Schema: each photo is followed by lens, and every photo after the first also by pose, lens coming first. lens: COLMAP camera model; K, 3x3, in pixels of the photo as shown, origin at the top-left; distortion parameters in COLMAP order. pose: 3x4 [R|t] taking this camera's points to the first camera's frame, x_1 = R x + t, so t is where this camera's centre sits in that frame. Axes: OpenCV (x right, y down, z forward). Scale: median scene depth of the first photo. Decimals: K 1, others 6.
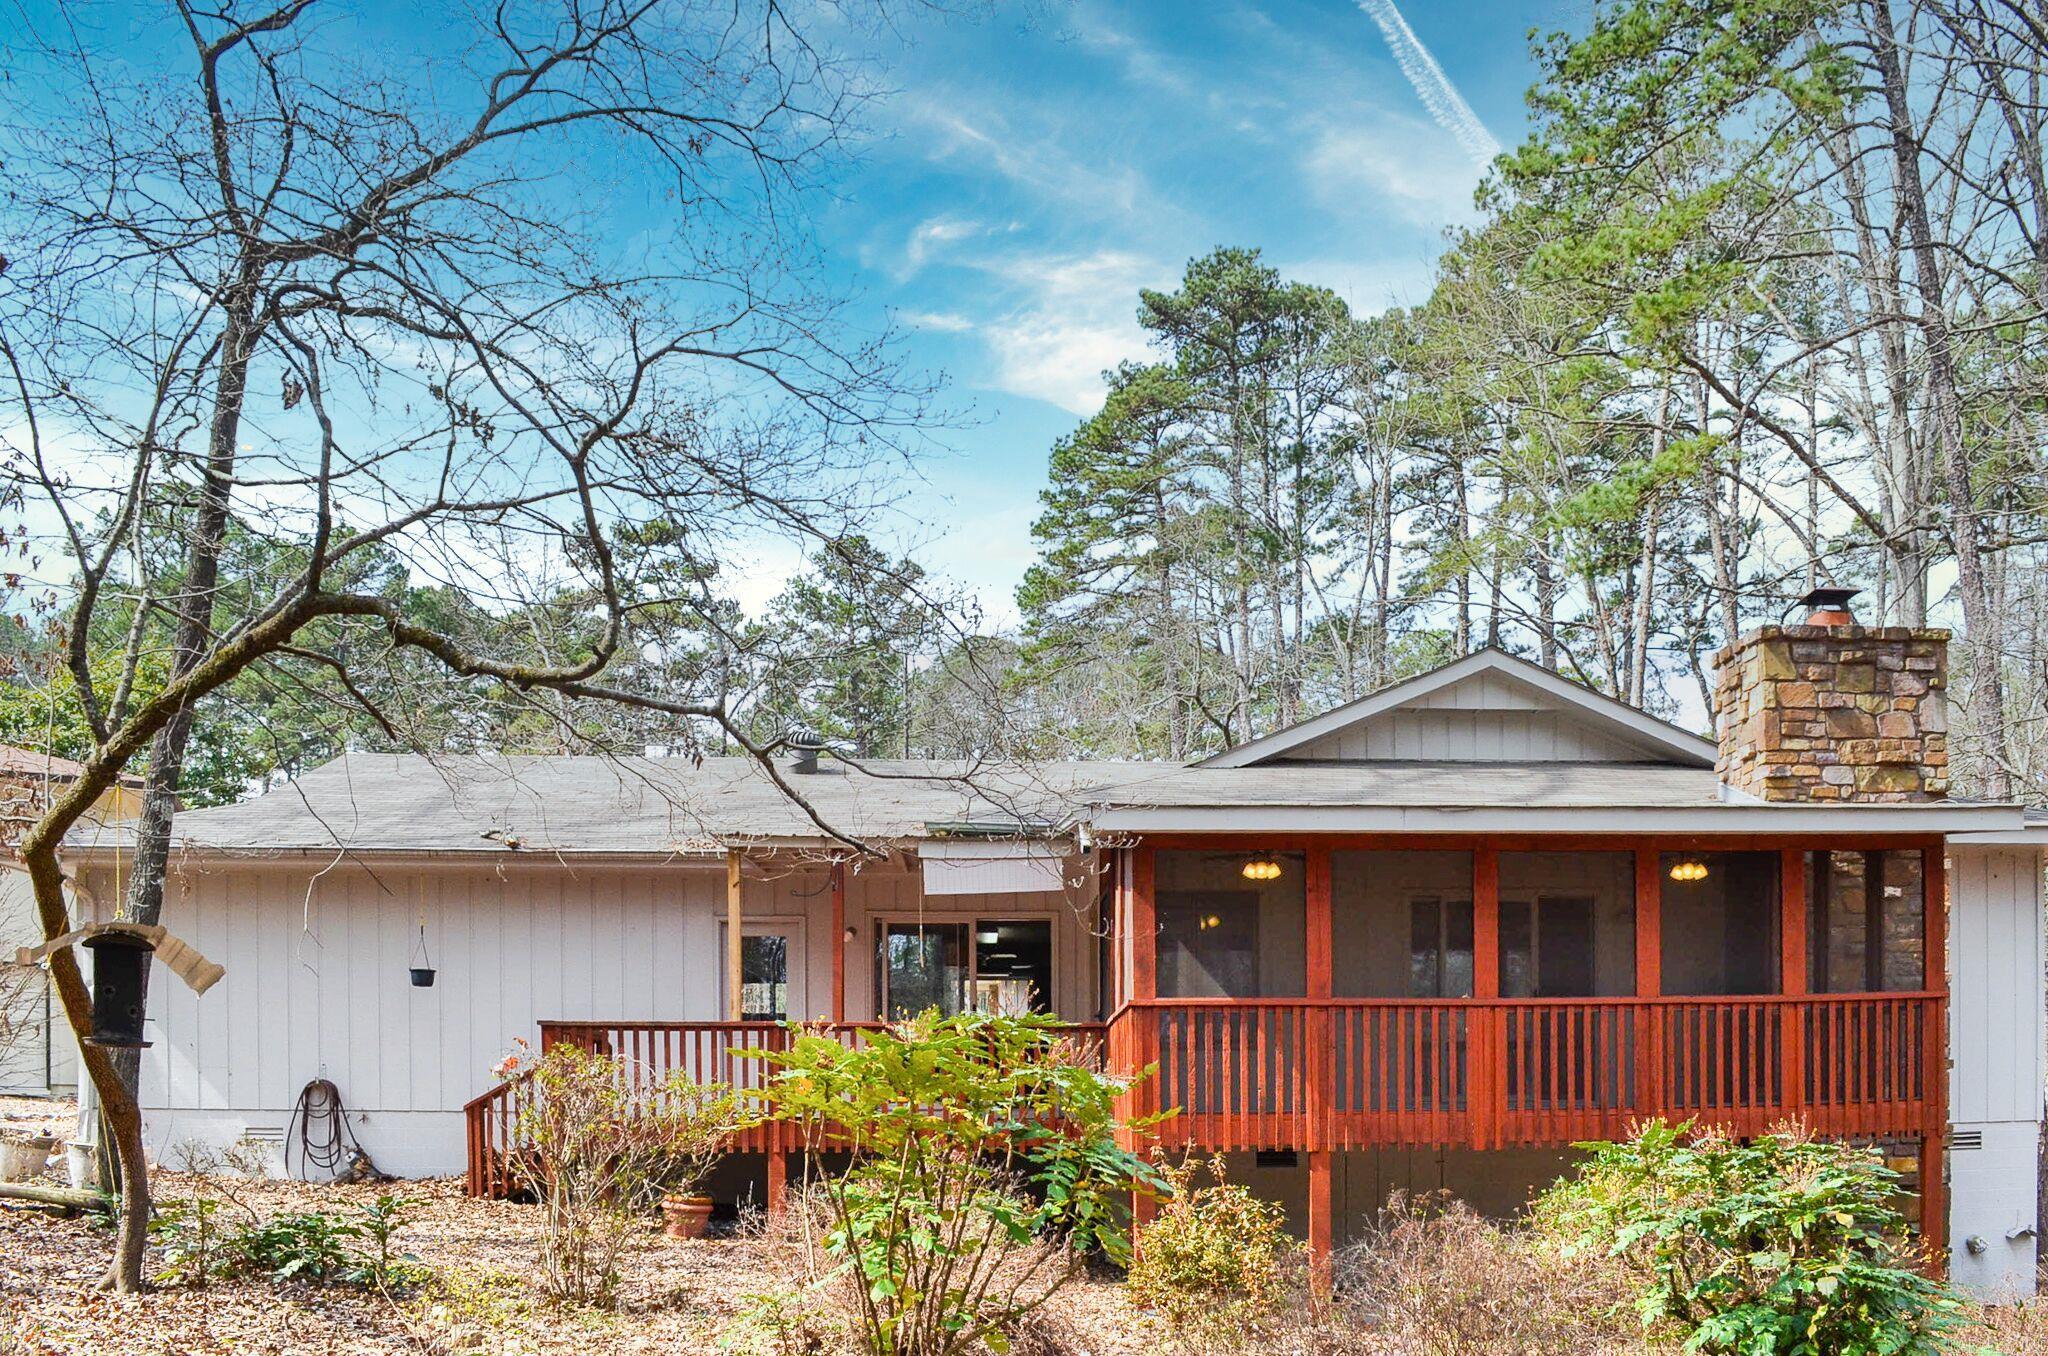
lens RADIAL K [[1590.7, 0, 1024.0], [0, 1590.7, 678.0], [0, 0, 1]] dist [-0.079861, 0.010250]
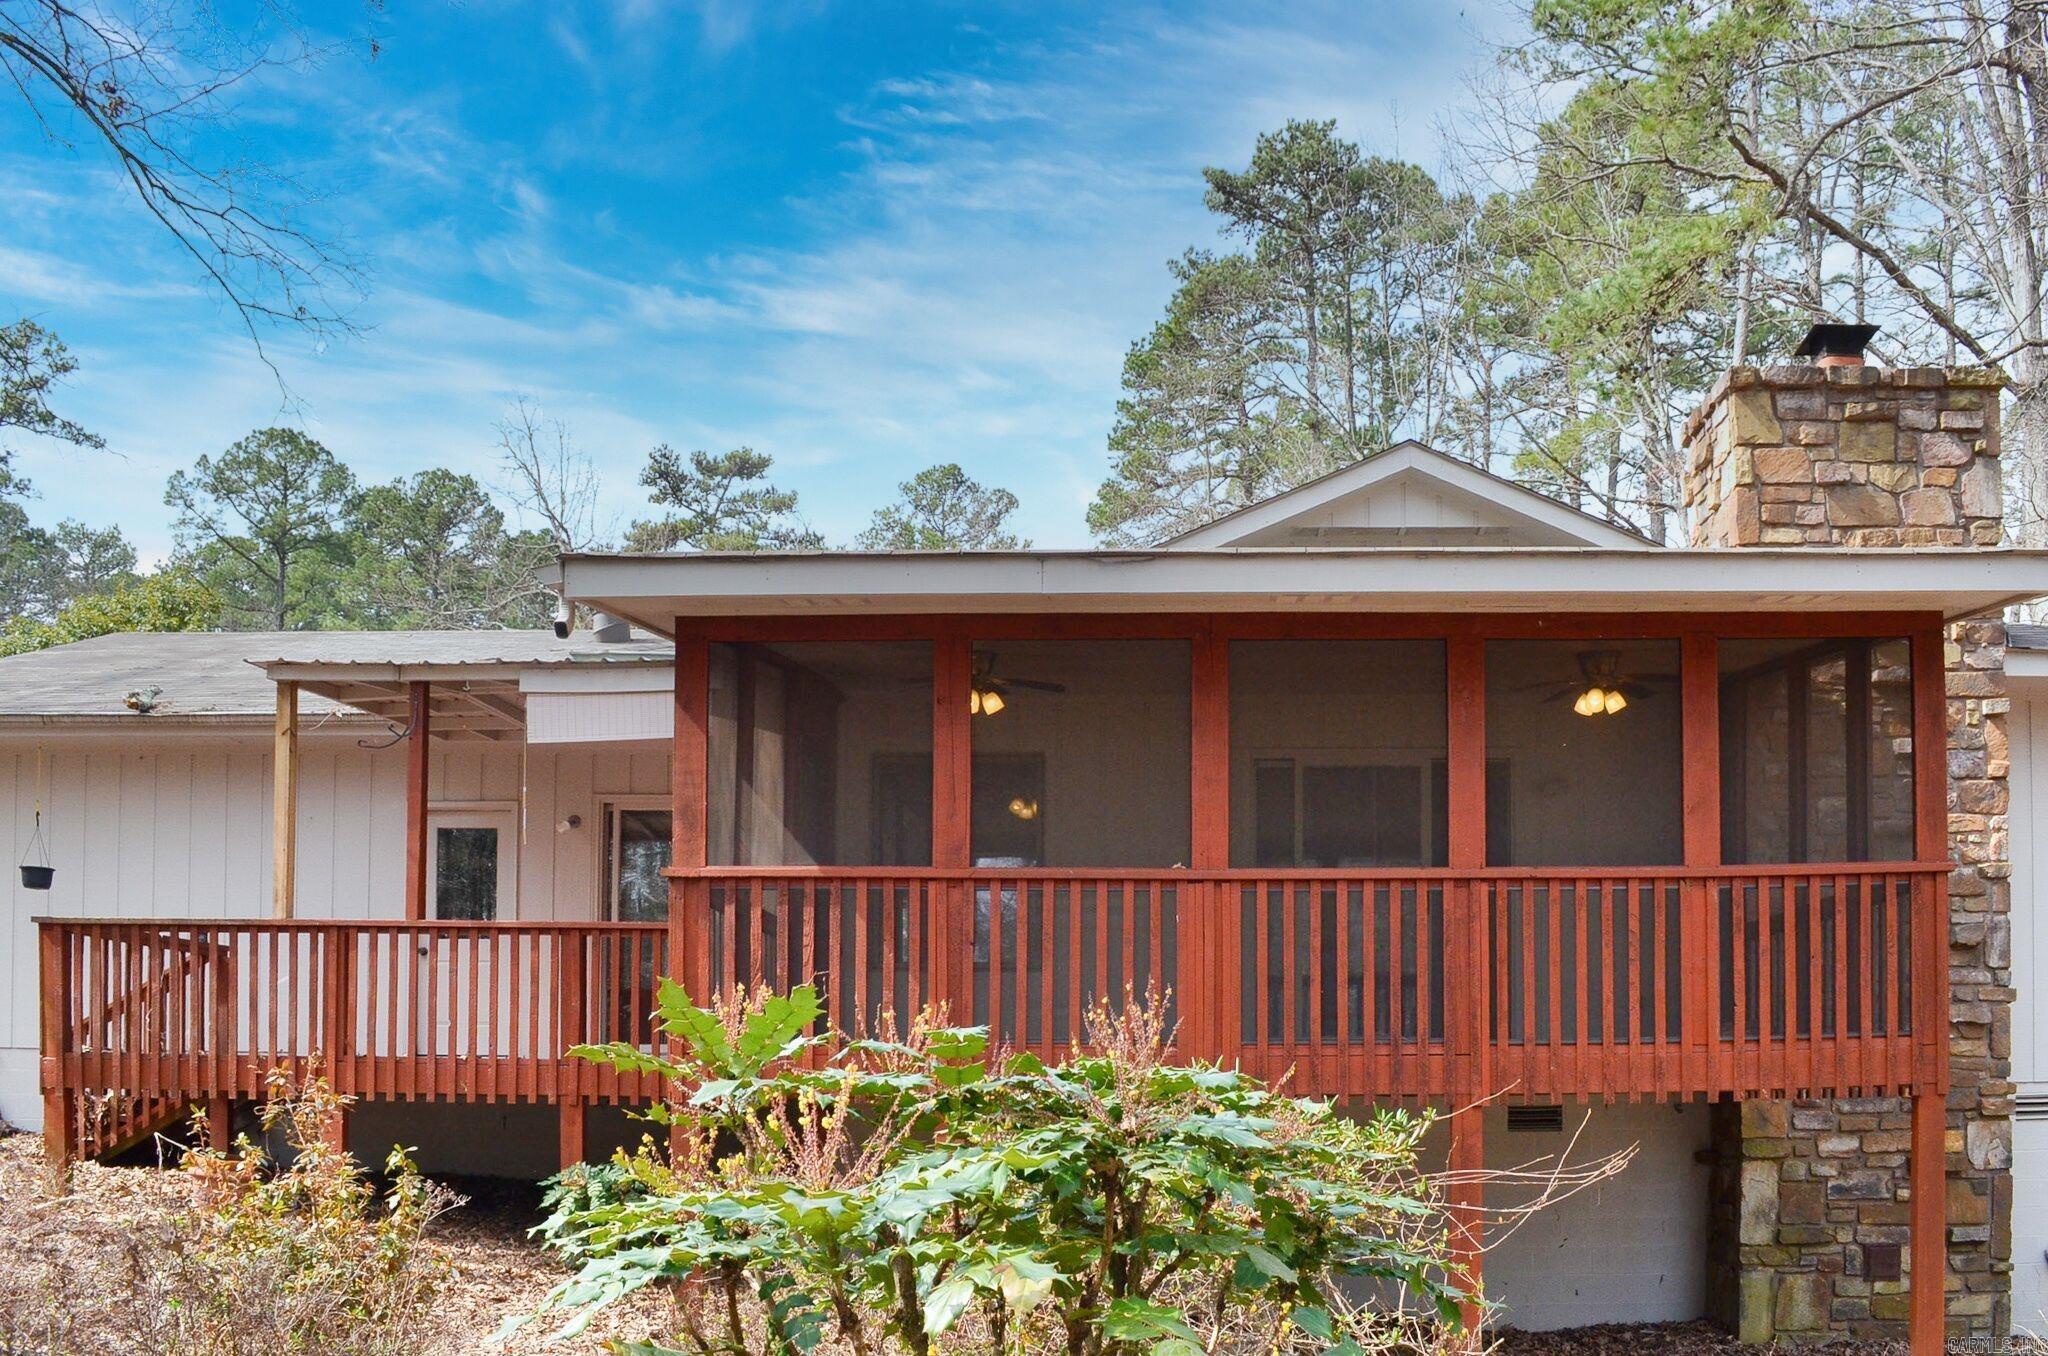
lens RADIAL K [[1534.5, 0, 1224.6], [0, 1534.5, 678.4], [0, 0, 1]] dist [-0.112920, 0.070888]
pose [[0.999567, -0.007217, -0.028536, 0.249292], [0.007432, 0.999945, 0.007450, 0.094906], [0.028480, -0.007659, 0.999565, 0.296171]]
